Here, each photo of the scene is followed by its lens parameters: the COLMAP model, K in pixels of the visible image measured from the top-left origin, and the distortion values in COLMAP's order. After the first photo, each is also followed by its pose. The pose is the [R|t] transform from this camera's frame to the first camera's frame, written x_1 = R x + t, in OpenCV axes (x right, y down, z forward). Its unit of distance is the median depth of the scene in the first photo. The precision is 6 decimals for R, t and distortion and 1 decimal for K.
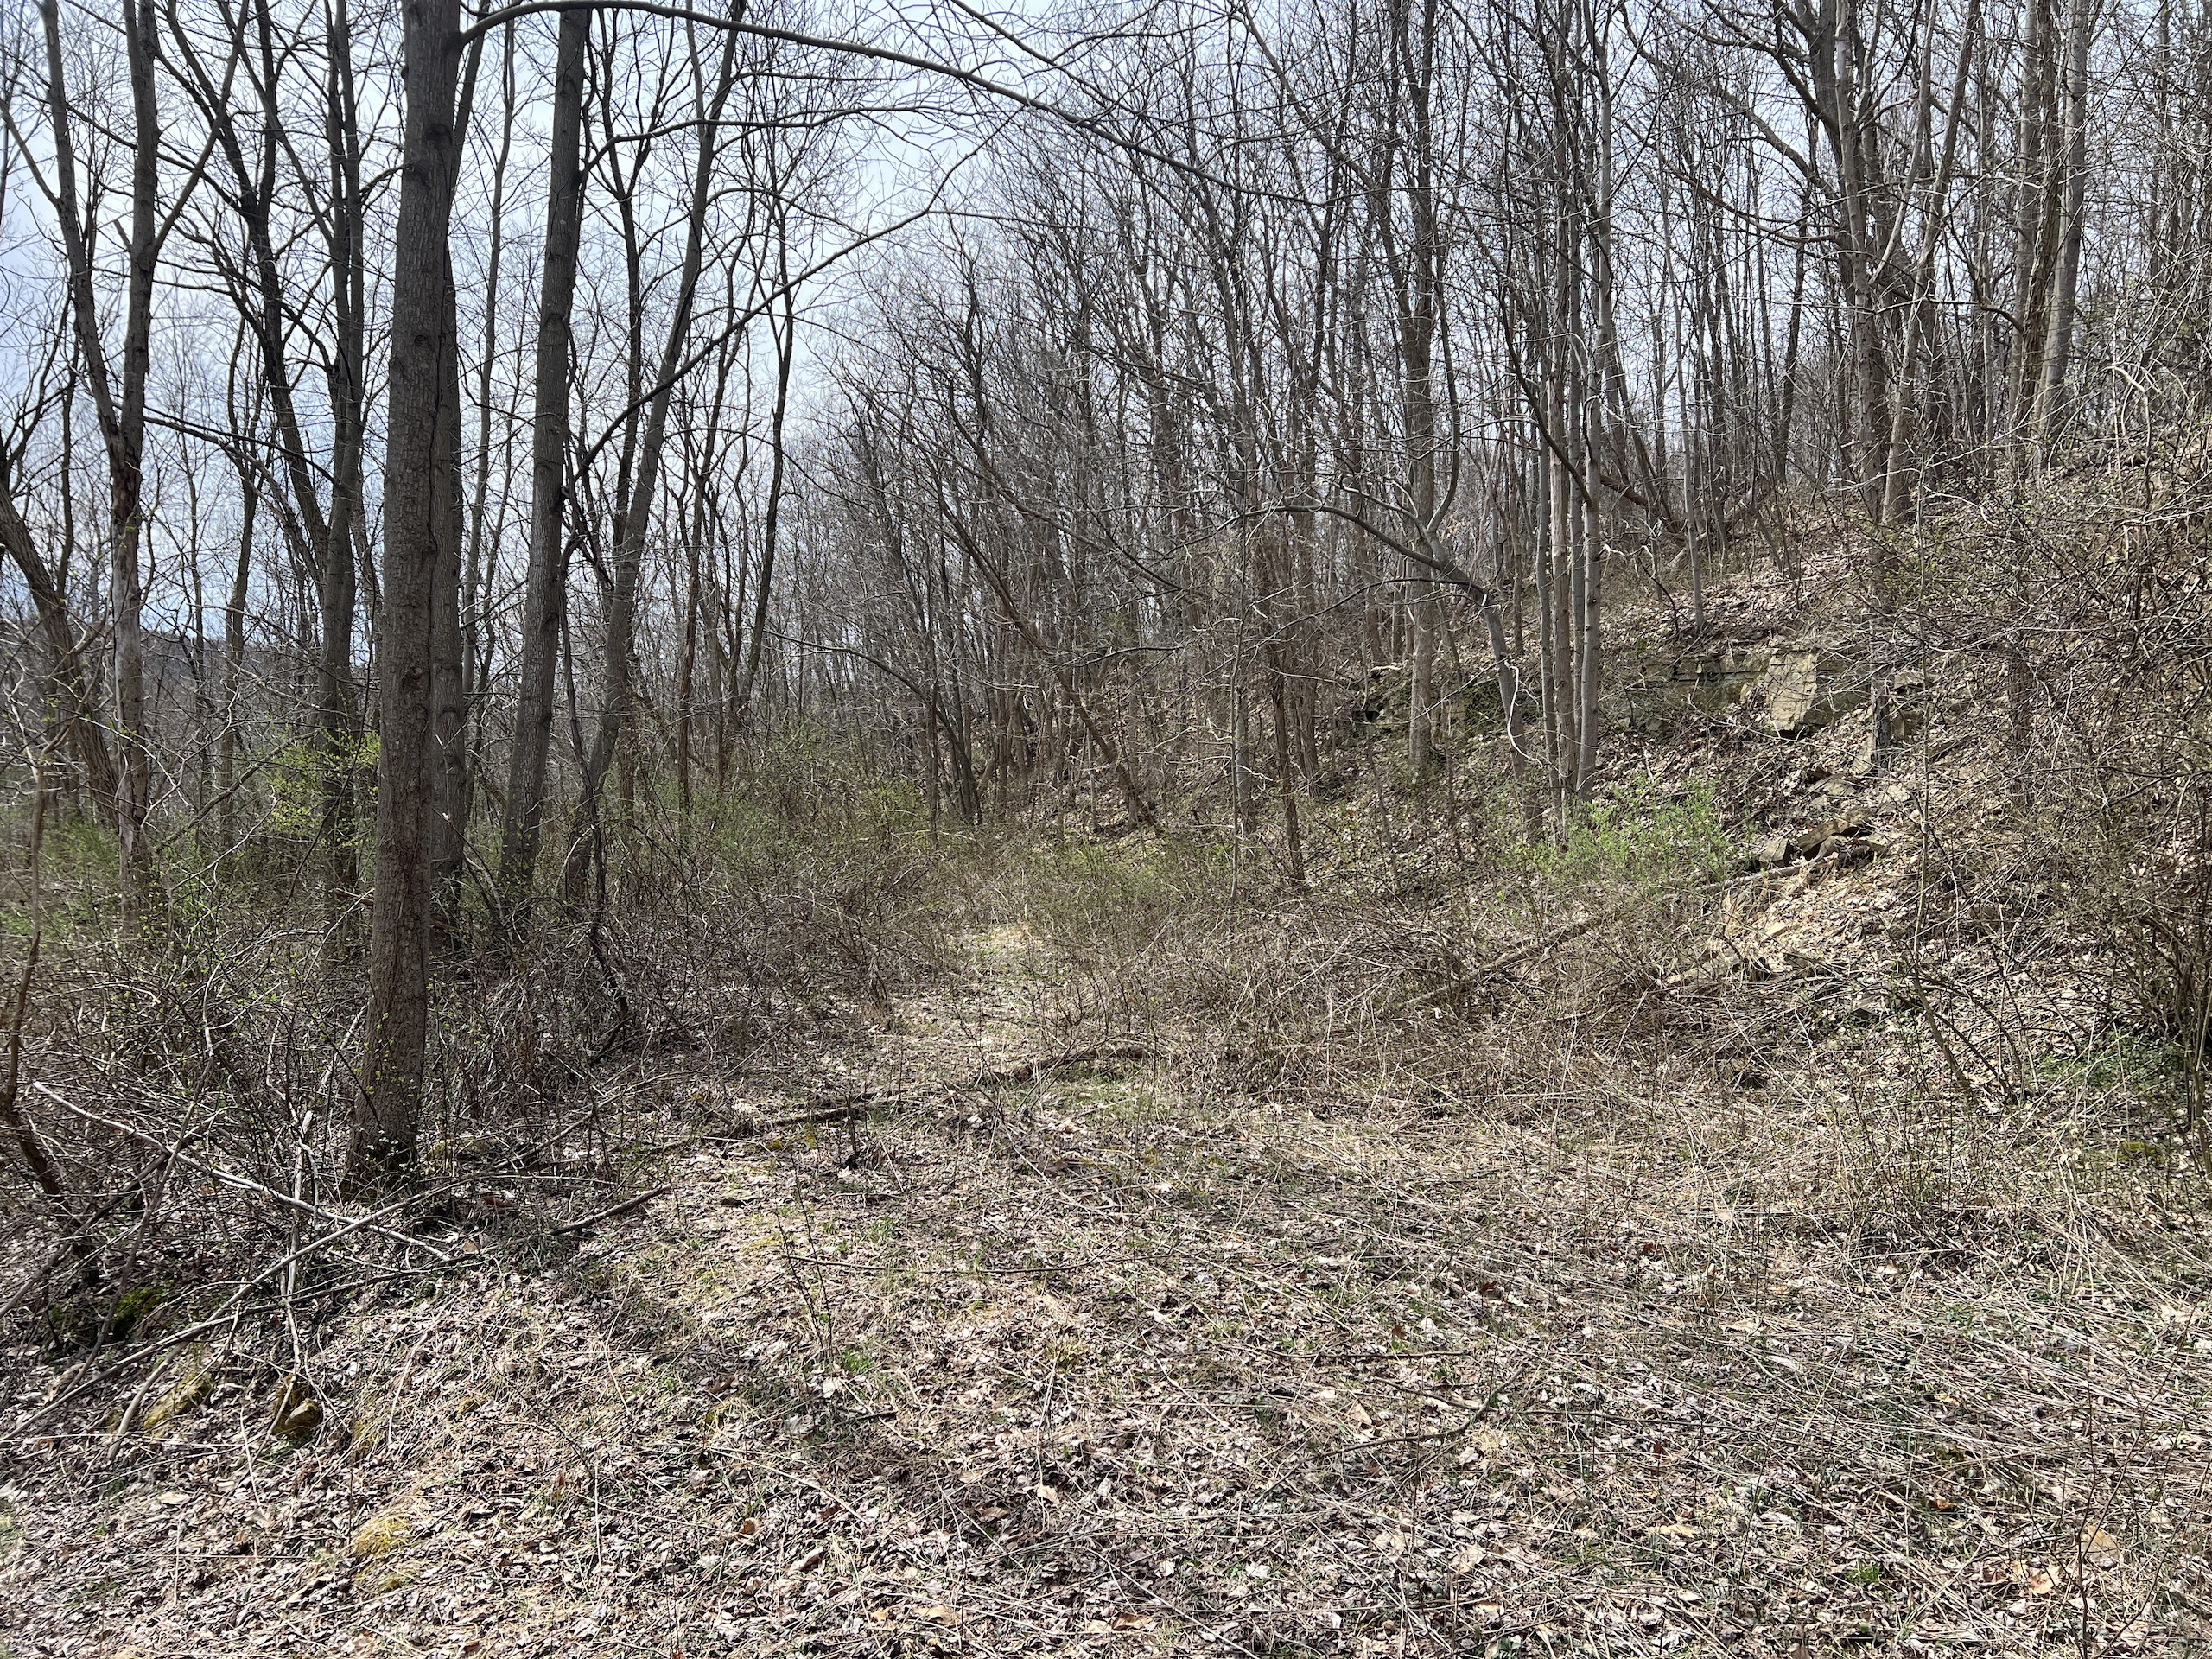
lens RADIAL K [[1666.9, 0, 1131.4], [0, 1666.9, 826.0], [0, 0, 1]] dist [0.085720, -0.091721]
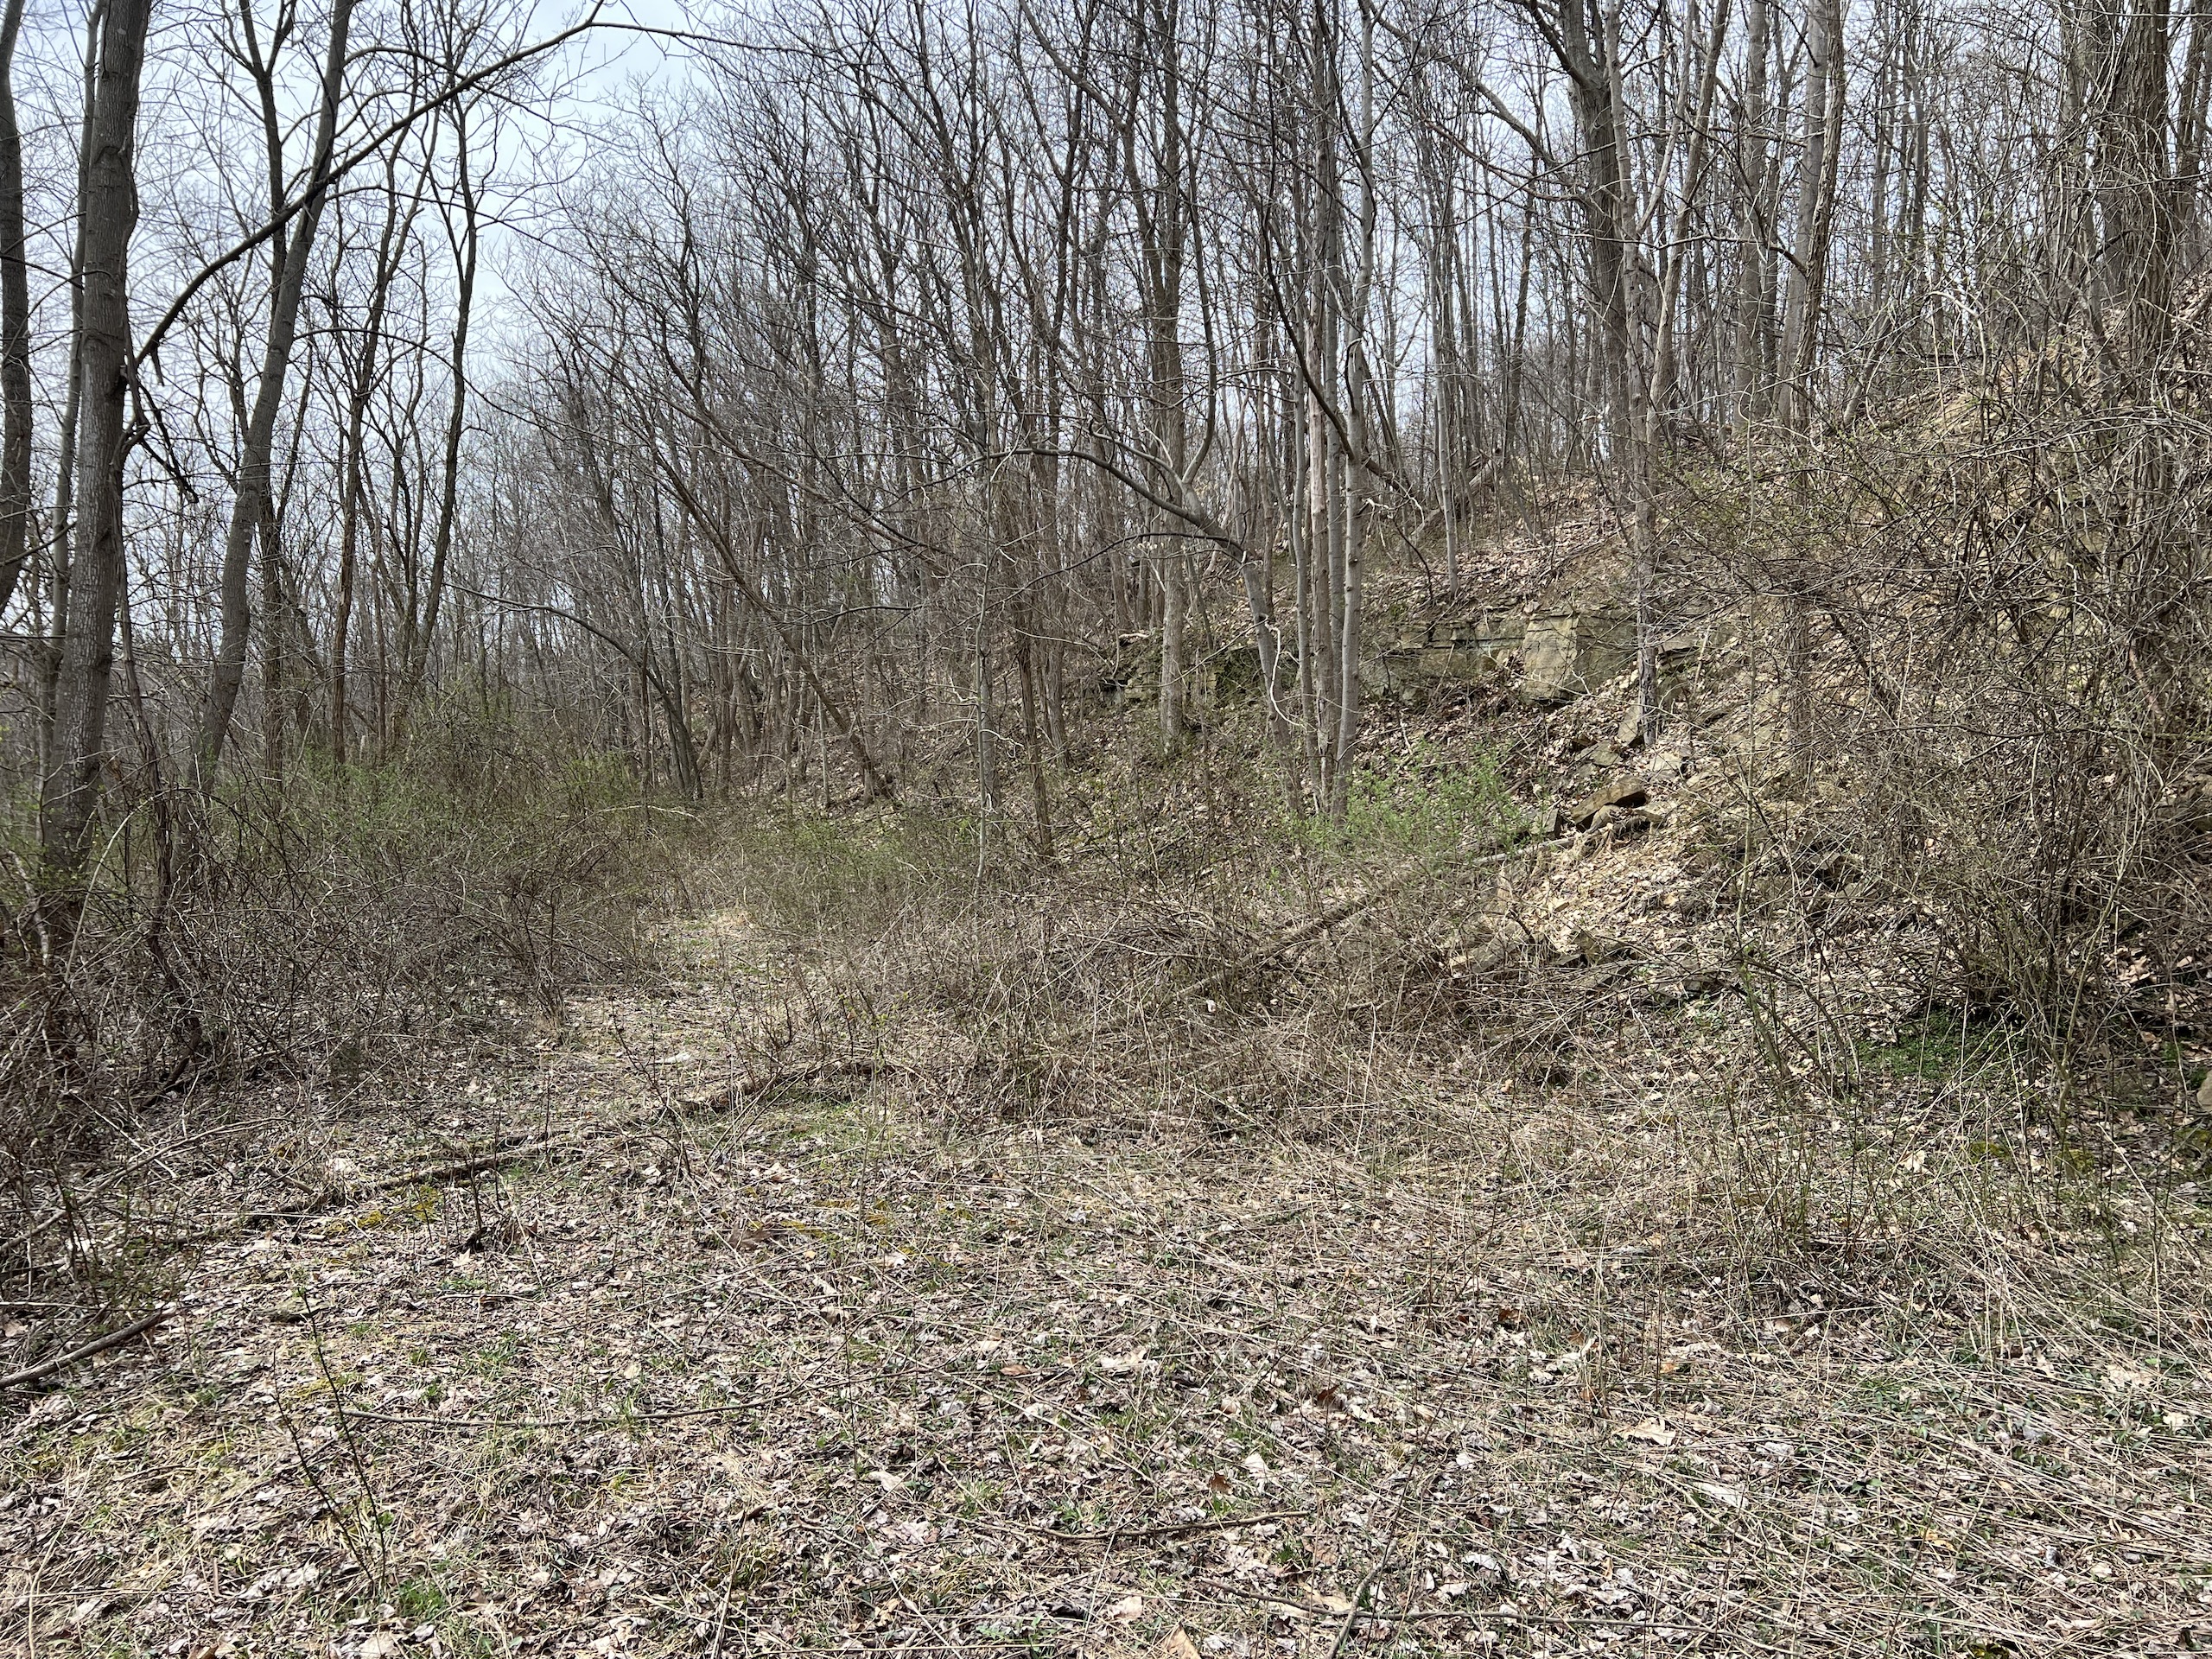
lens RADIAL K [[1666.9, 0, 1131.4], [0, 1666.9, 826.0], [0, 0, 1]] dist [0.085720, -0.091721]
pose [[0.987893, -0.005750, 0.155032, 0.005124], [0.003452, 0.999880, 0.015083, 0.002941], [-0.155101, -0.014365, 0.987794, 0.156939]]
